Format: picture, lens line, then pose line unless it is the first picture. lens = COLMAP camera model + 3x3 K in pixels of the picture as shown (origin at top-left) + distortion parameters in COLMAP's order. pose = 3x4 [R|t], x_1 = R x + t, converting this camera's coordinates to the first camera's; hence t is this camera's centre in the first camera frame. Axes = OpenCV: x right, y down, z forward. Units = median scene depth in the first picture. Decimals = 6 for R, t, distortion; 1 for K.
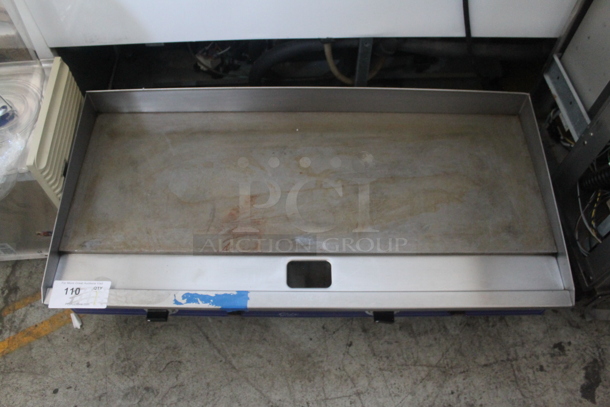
lens RADIAL K [[512.7, 0, 305.0], [0, 512.7, 203.5], [0, 0, 1]] dist [-0.152905, 0.137305]
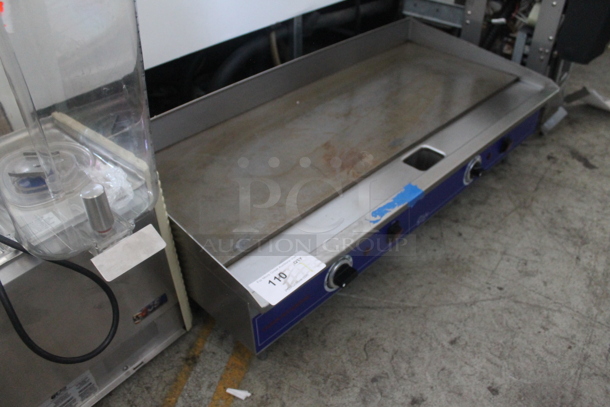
lens RADIAL K [[512.7, 0, 305.0], [0, 512.7, 203.5], [0, 0, 1]] dist [-0.152905, 0.137305]
pose [[0.709397, -0.444752, 0.546764, -0.706450], [0.607278, 0.779443, -0.153891, 0.199708], [-0.357728, 0.441207, 0.823023, 0.226182]]
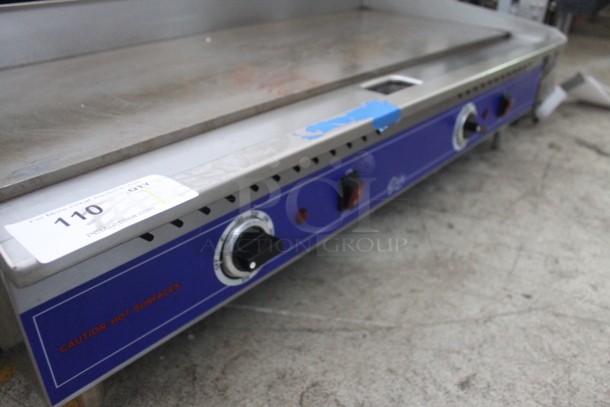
lens RADIAL K [[502.8, 0, 305.0], [0, 502.8, 203.5], [0, 0, 1]] dist [-0.163059, 0.130689]
pose [[0.659551, -0.354129, 0.663012, -0.498650], [0.626333, 0.746592, -0.224293, 0.290322], [-0.415571, 0.563199, 0.714218, 0.594229]]
